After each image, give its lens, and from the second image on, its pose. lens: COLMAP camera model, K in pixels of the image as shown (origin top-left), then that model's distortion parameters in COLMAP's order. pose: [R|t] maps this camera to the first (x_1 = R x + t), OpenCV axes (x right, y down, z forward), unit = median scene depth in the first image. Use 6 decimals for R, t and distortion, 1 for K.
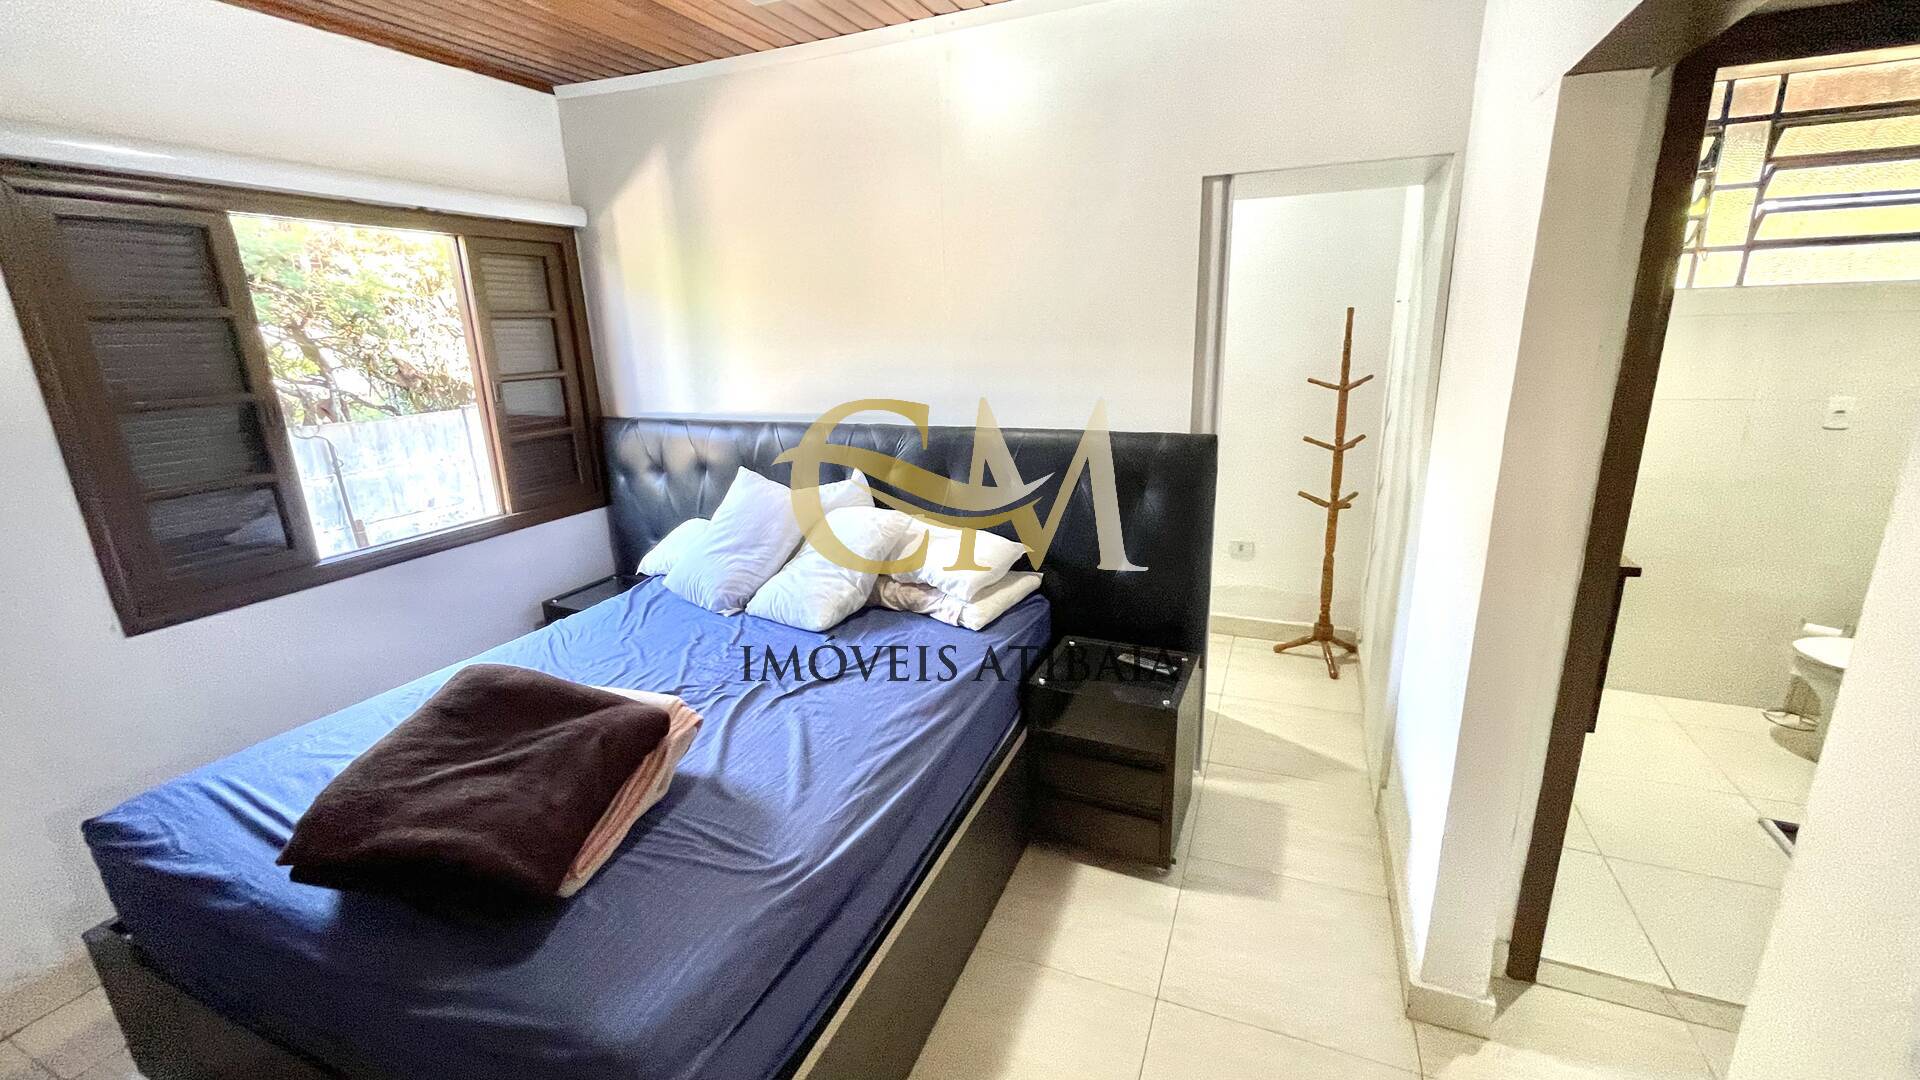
lens RADIAL K [[782.7, 0, 964.3], [0, 782.7, 538.3], [0, 0, 1]] dist [-0.008064, 0.003984]
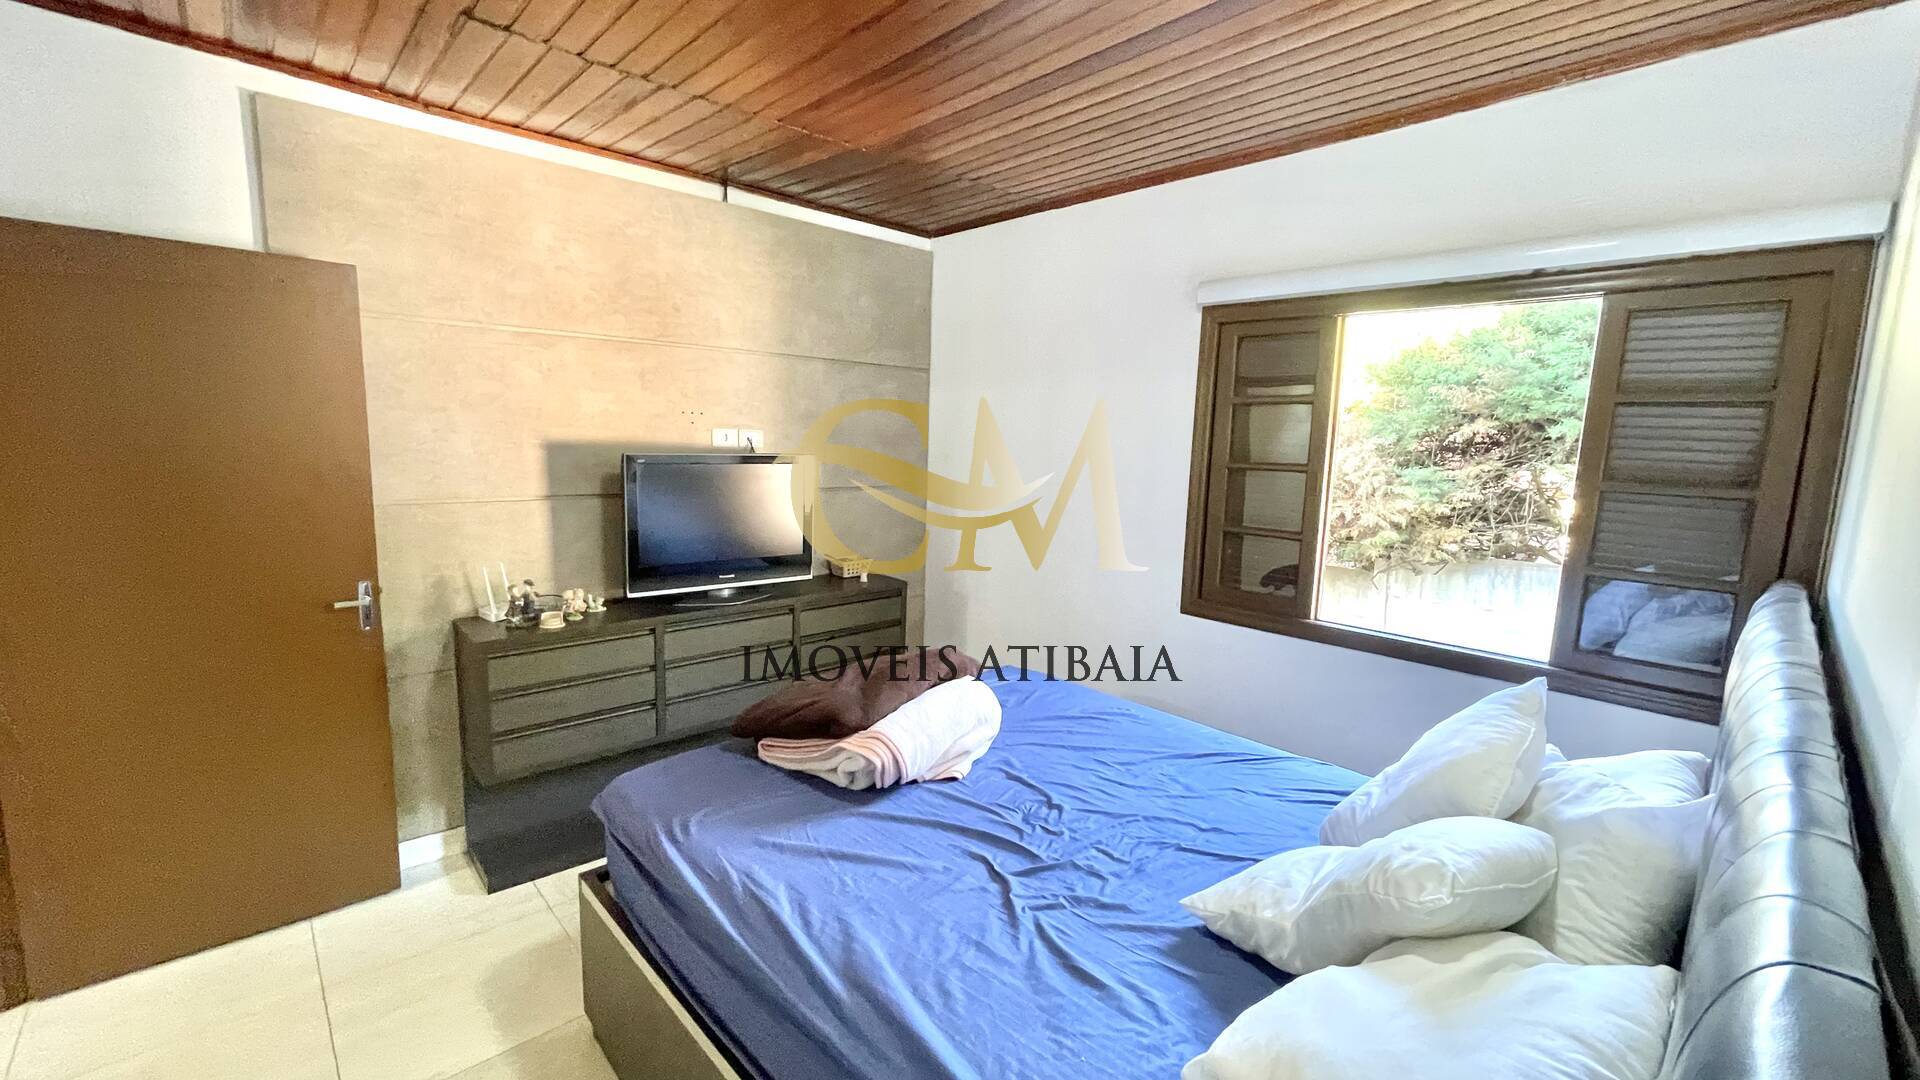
lens RADIAL K [[782.7, 0, 961.6], [0, 782.7, 543.7], [0, 0, 1]] dist [-0.008064, 0.003984]
pose [[-0.407629, 0.144023, -0.901719, 0.452496], [-0.261597, 0.927677, 0.266425, -0.304602], [0.874875, 0.344489, -0.340472, 1.190058]]
